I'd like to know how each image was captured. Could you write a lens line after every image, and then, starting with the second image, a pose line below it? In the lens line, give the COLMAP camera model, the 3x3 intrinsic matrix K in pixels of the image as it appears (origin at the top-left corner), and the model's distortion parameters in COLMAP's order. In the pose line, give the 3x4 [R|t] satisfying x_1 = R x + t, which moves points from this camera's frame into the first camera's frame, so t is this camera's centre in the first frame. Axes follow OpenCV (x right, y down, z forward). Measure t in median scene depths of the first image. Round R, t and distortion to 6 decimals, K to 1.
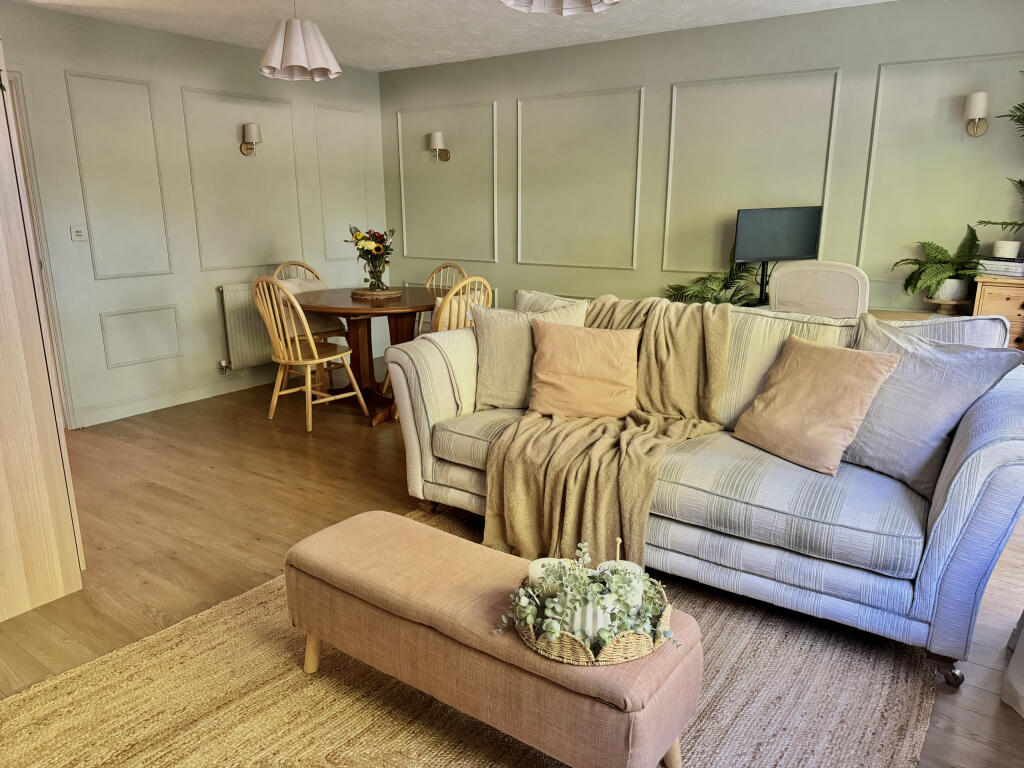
lens RADIAL K [[732.2, 0, 511.9], [0, 732.2, 378.8], [0, 0, 1]] dist [0.084682, -0.108384]
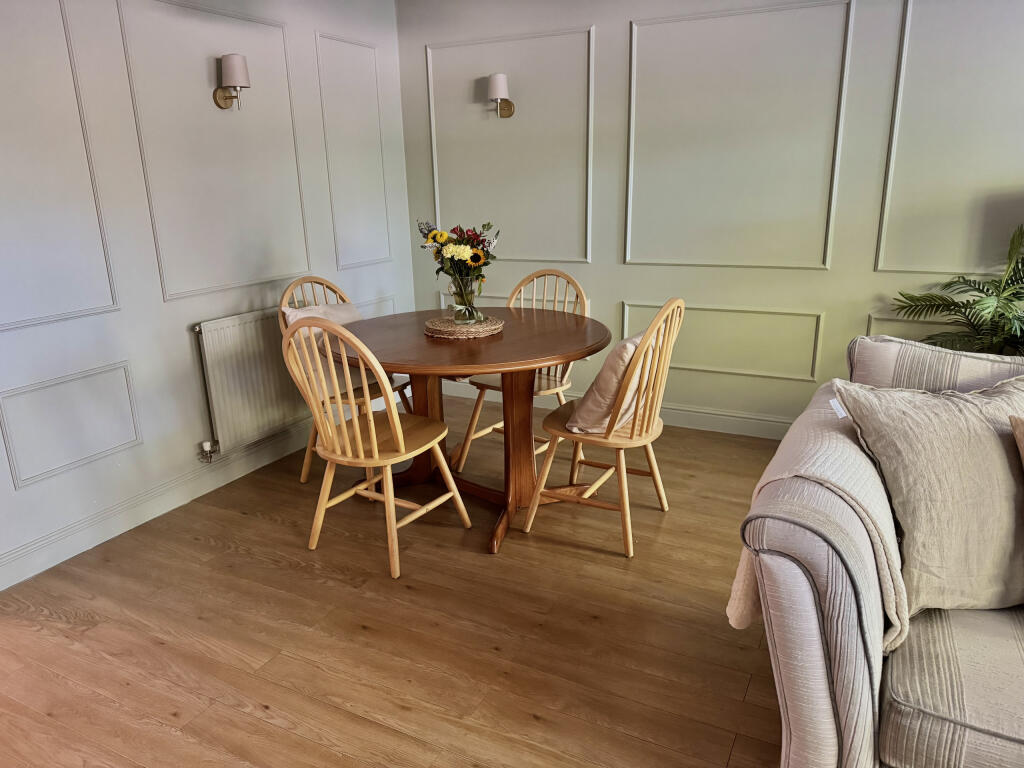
lens RADIAL K [[732.2, 0, 512.6], [0, 732.2, 380.4], [0, 0, 1]] dist [0.084682, -0.108384]
pose [[0.989780, -0.057295, 0.130590, -0.230058], [0.052803, 0.997897, 0.037609, -0.092943], [-0.132470, -0.030329, 0.990723, 0.376302]]
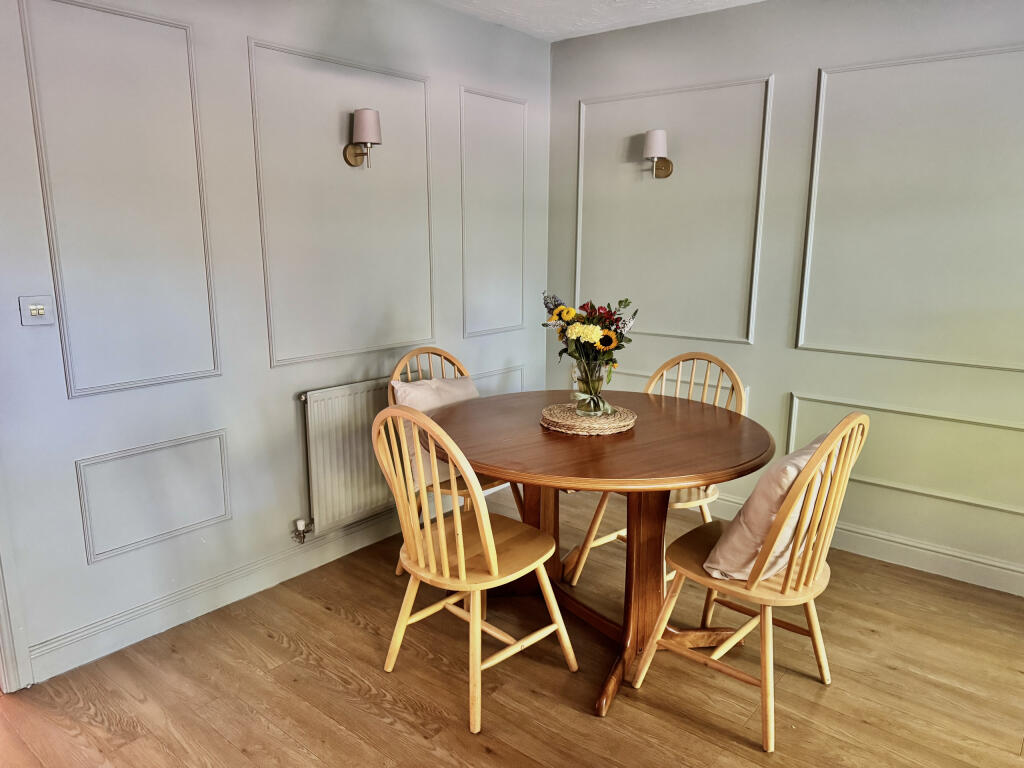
lens RADIAL K [[732.2, 0, 516.0], [0, 732.2, 378.4], [0, 0, 1]] dist [0.084682, -0.108384]
pose [[0.997358, 0.020943, -0.069552, -0.202171], [-0.023784, 0.998905, -0.040278, -0.124151], [0.068632, 0.041826, 0.996765, 0.474210]]
